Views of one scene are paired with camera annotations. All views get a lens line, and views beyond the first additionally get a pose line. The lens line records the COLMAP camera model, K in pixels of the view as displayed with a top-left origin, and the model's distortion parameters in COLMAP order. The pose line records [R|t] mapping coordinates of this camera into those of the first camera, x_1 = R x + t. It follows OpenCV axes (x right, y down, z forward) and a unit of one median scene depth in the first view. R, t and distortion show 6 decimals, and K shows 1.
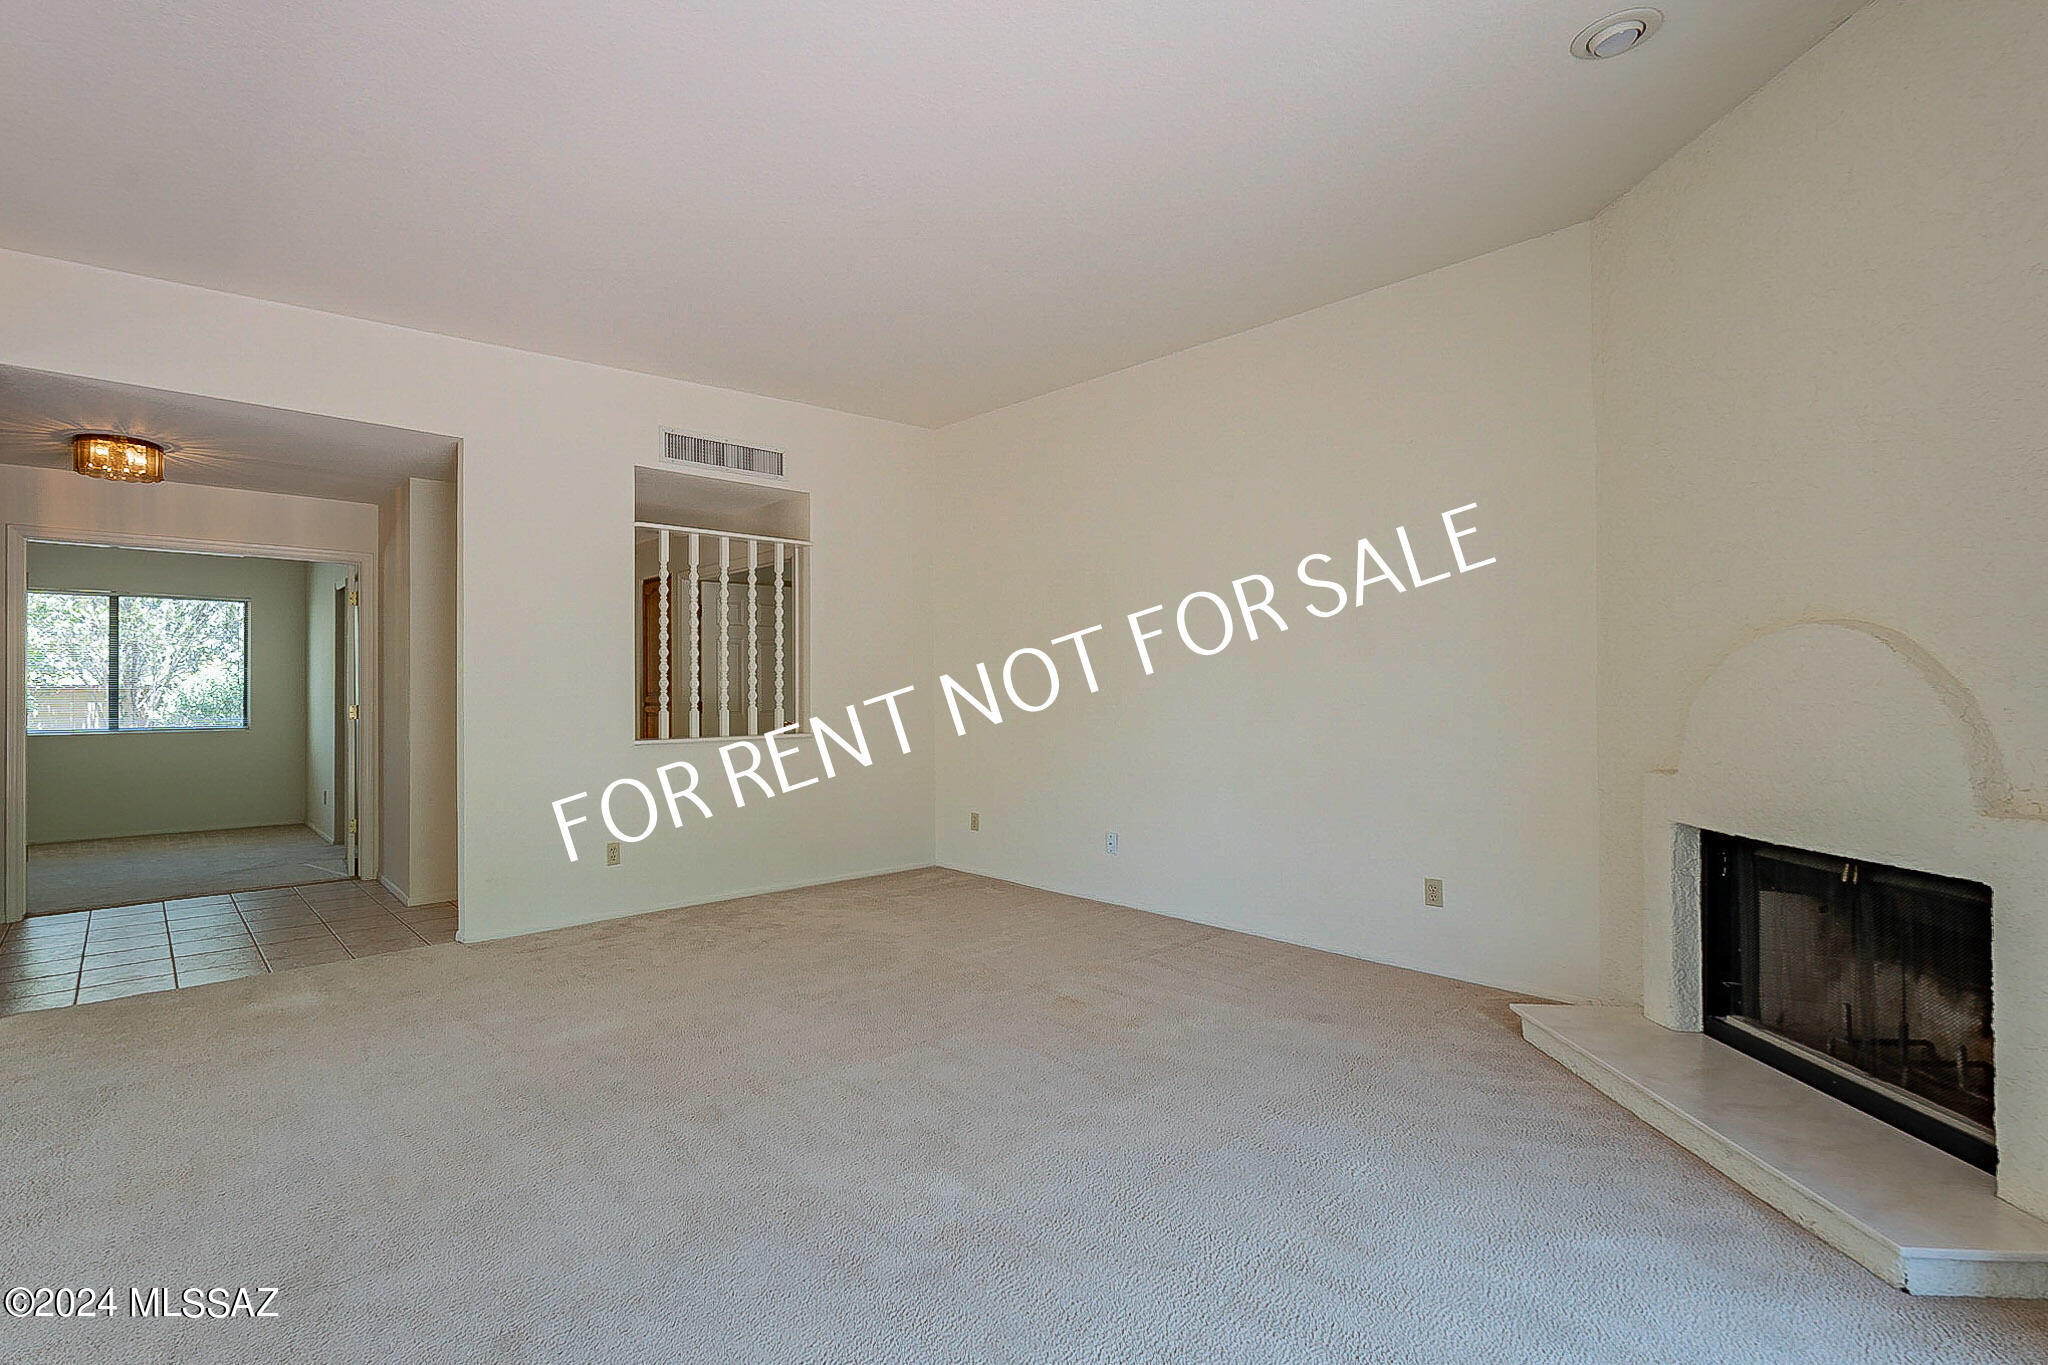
lens RADIAL K [[909.9, 0, 989.0], [0, 909.9, 691.2], [0, 0, 1]] dist [-0.009889, 0.003281]
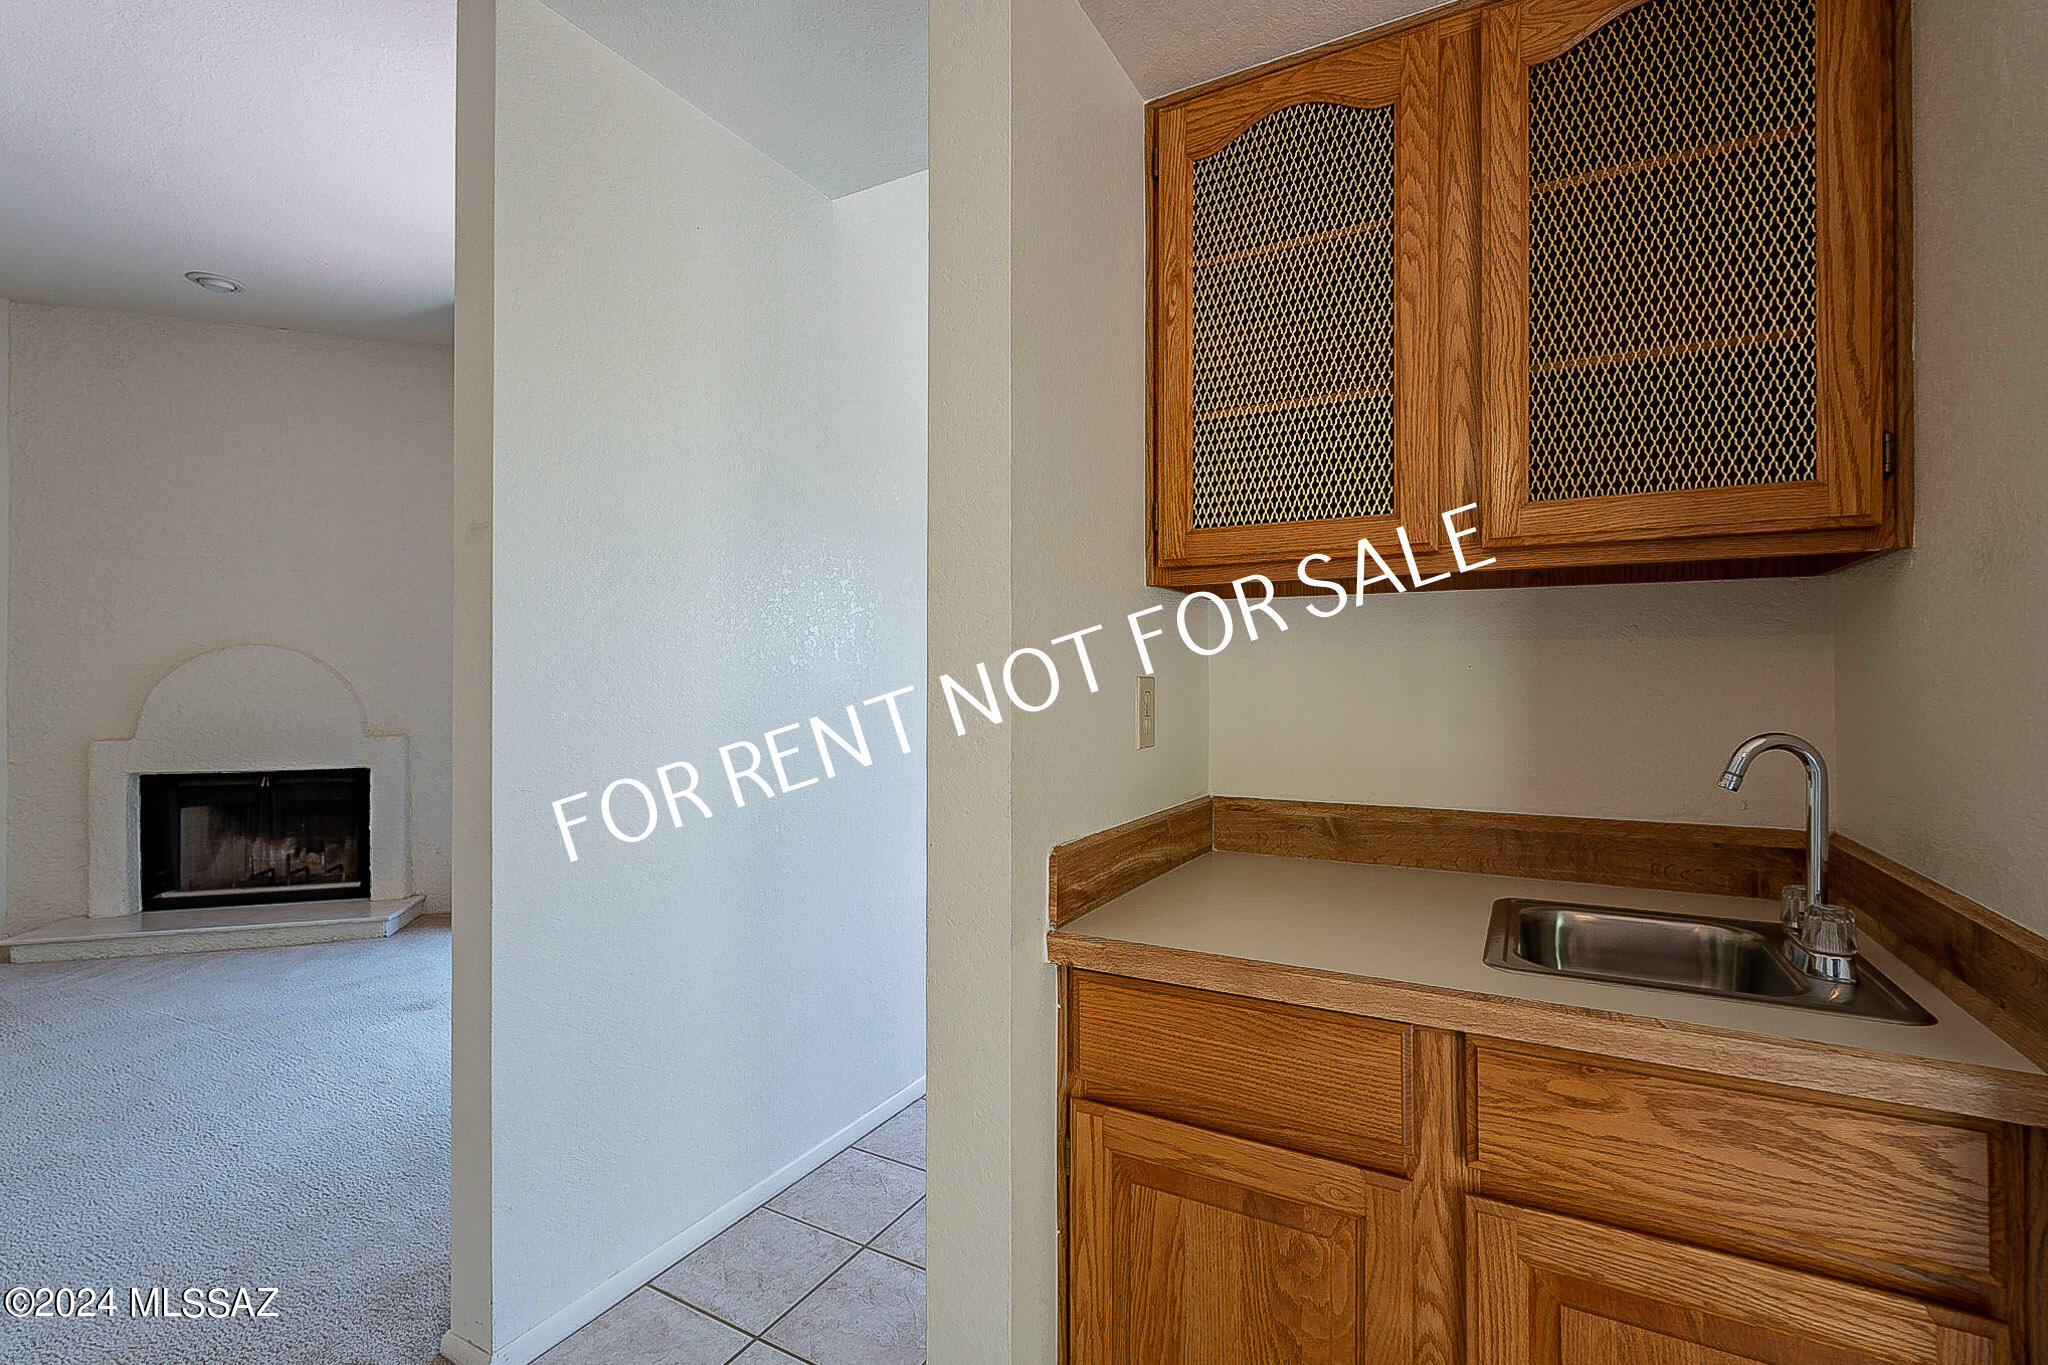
lens RADIAL K [[909.9, 0, 1040.8], [0, 909.9, 675.5], [0, 0, 1]] dist [-0.009889, 0.003281]
pose [[-0.346622, 0.012515, 0.937921, -0.737157], [-0.000504, 0.999908, -0.013528, 0.004320], [-0.938005, -0.005161, -0.346584, 0.081865]]
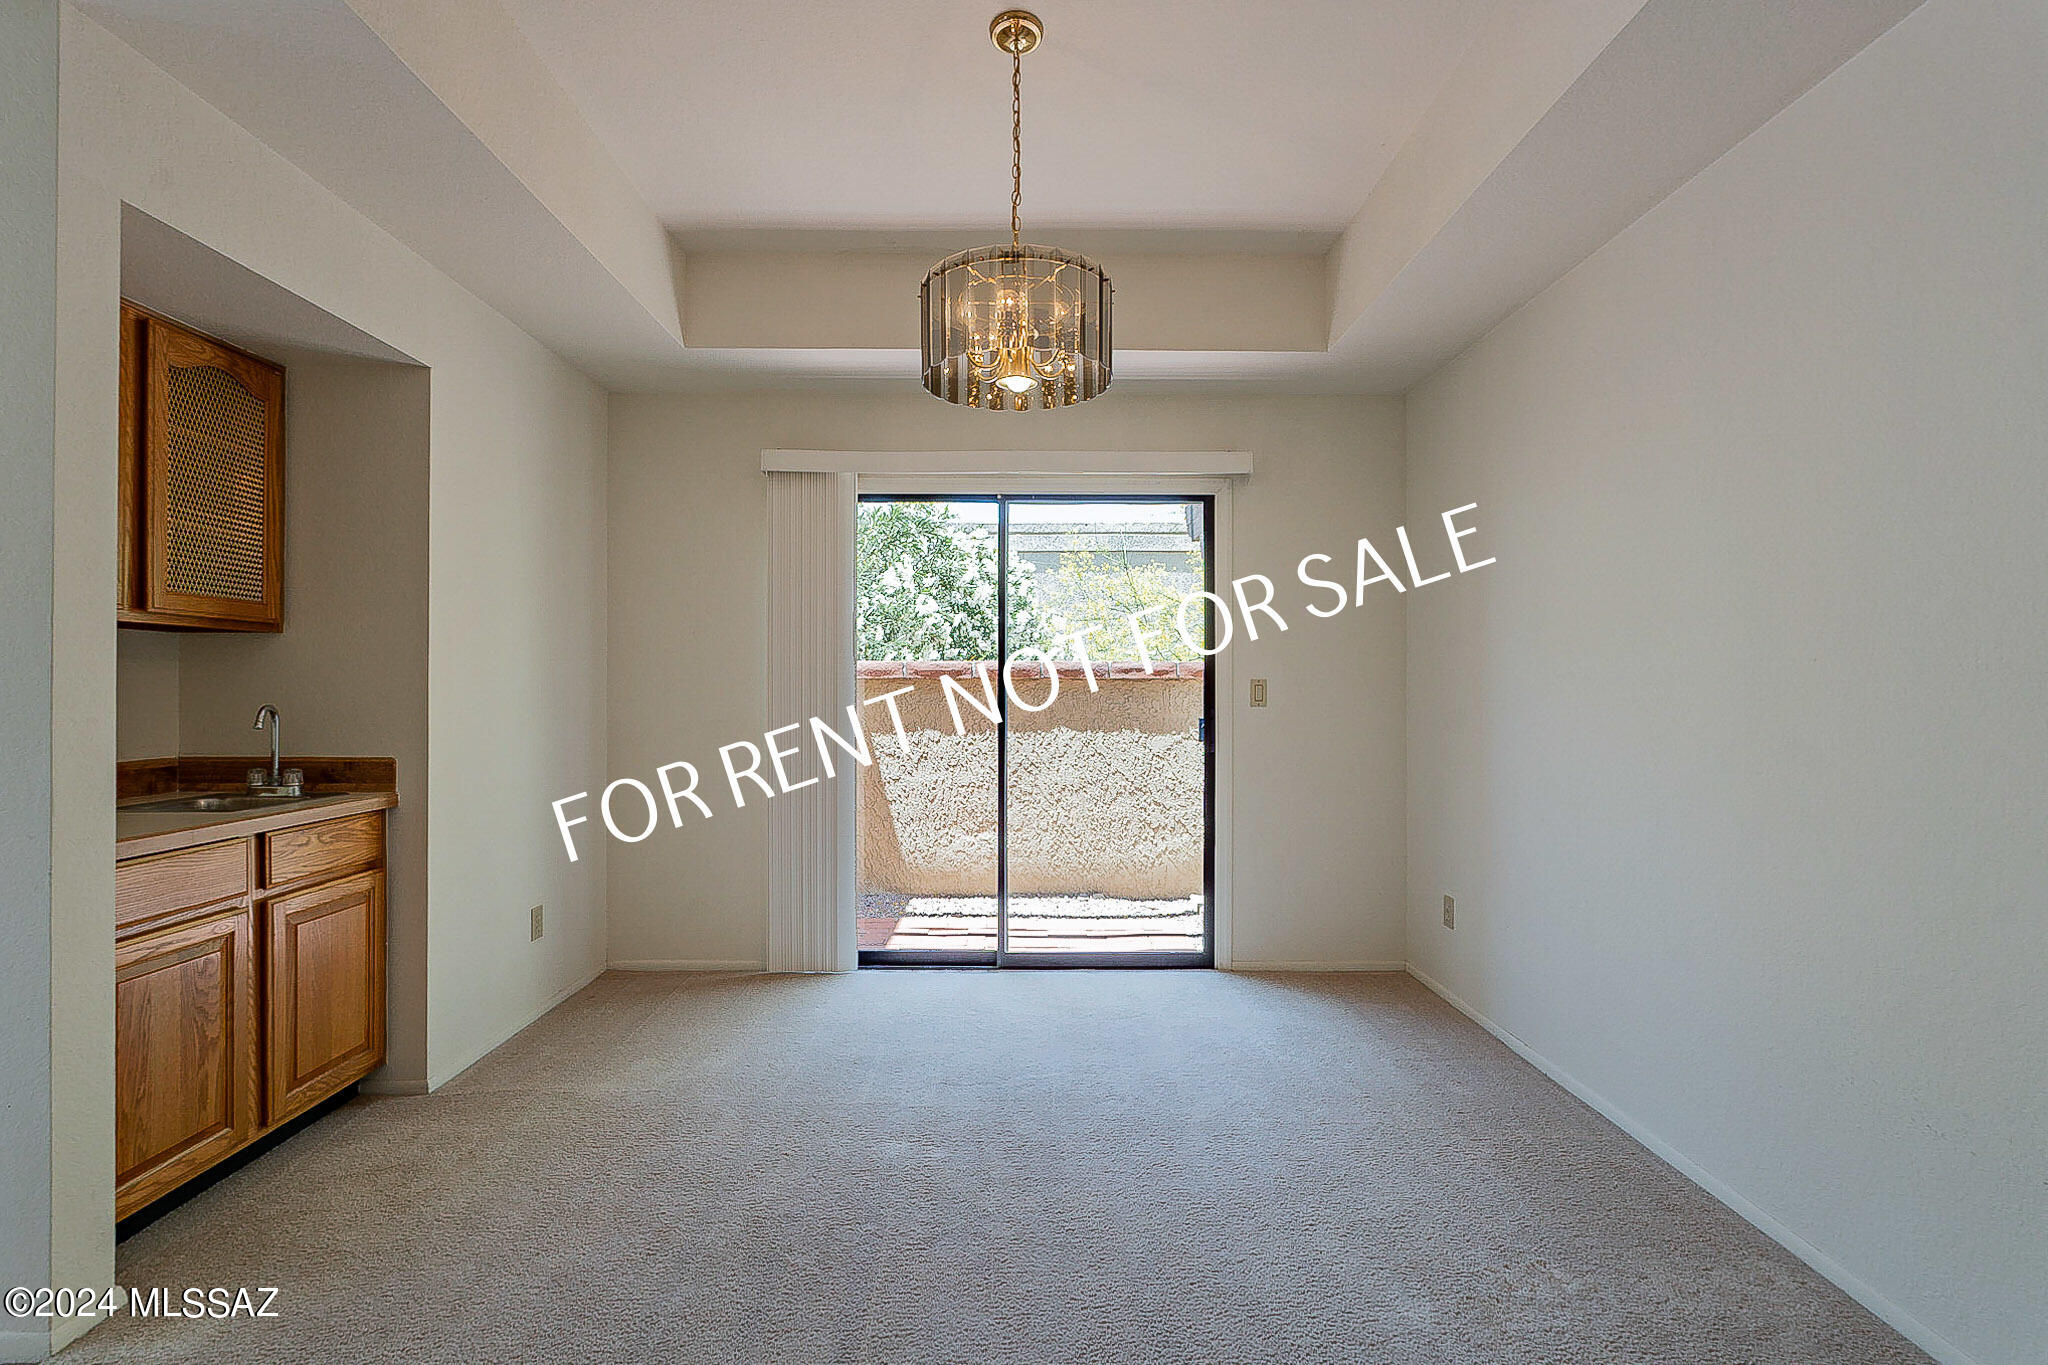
lens RADIAL K [[909.9, 0, 1045.1], [0, 909.9, 679.1], [0, 0, 1]] dist [-0.009889, 0.003281]
pose [[-0.640239, -0.003307, -0.768169, -0.466009], [0.001888, 0.999981, -0.005879, 0.003739], [0.768173, -0.005214, -0.640221, 0.561240]]
